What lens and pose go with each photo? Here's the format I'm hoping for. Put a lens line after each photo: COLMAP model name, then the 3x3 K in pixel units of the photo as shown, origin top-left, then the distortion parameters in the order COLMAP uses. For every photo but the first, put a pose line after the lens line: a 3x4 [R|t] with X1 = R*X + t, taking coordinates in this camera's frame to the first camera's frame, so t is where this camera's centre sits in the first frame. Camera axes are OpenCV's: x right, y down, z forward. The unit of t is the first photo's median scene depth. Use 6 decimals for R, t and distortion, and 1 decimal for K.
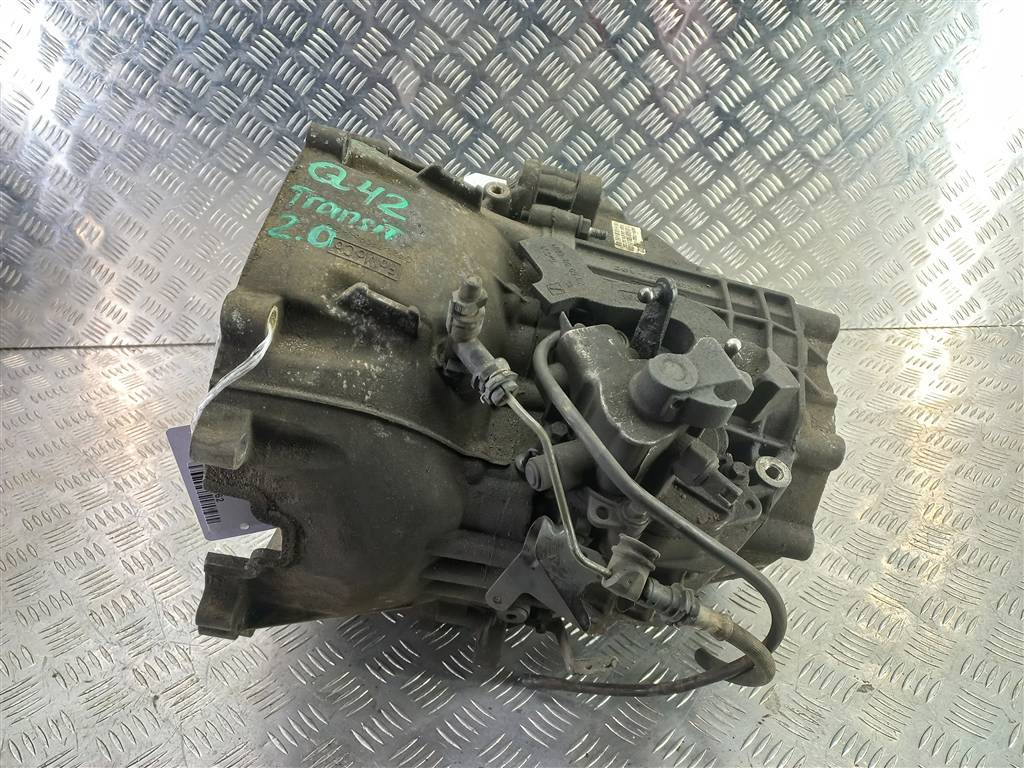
lens RADIAL K [[726.9, 0, 493.9], [0, 726.9, 392.6], [0, 0, 1]] dist [-0.002366, 0.012040]
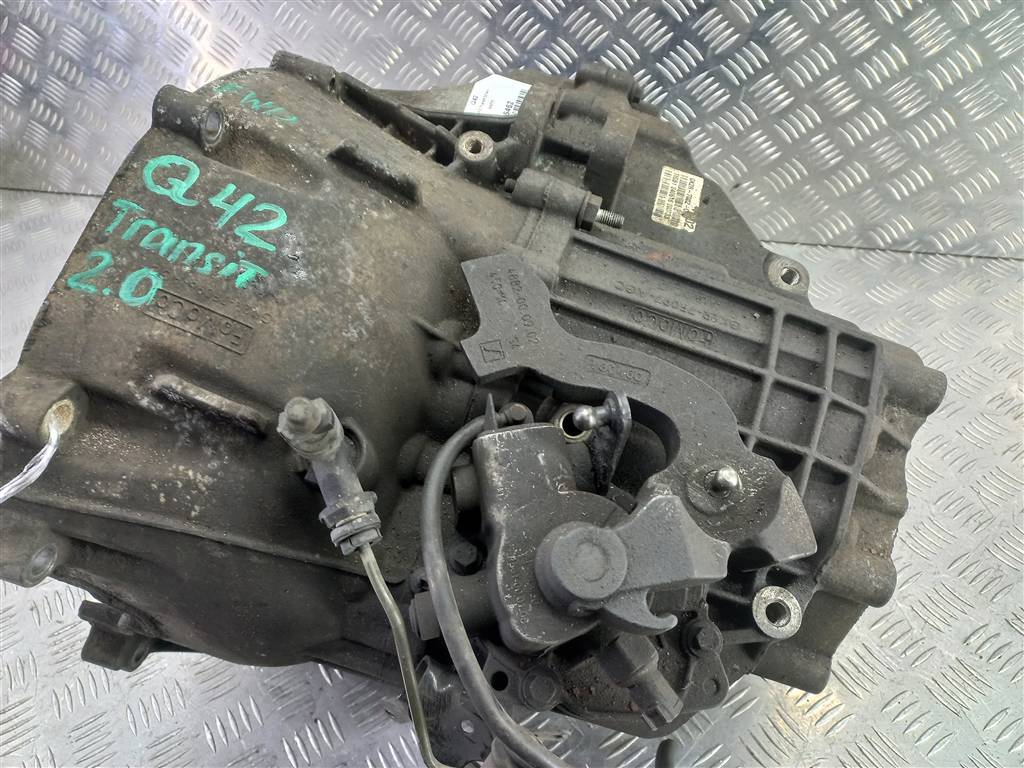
lens RADIAL K [[726.9, 0, 502.8], [0, 726.9, 381.6], [0, 0, 1]] dist [-0.002366, 0.012040]
pose [[0.975888, 0.126749, -0.177700, 0.240457], [-0.072155, 0.955686, 0.285407, -0.338191], [0.206000, -0.265704, 0.941788, 0.349369]]
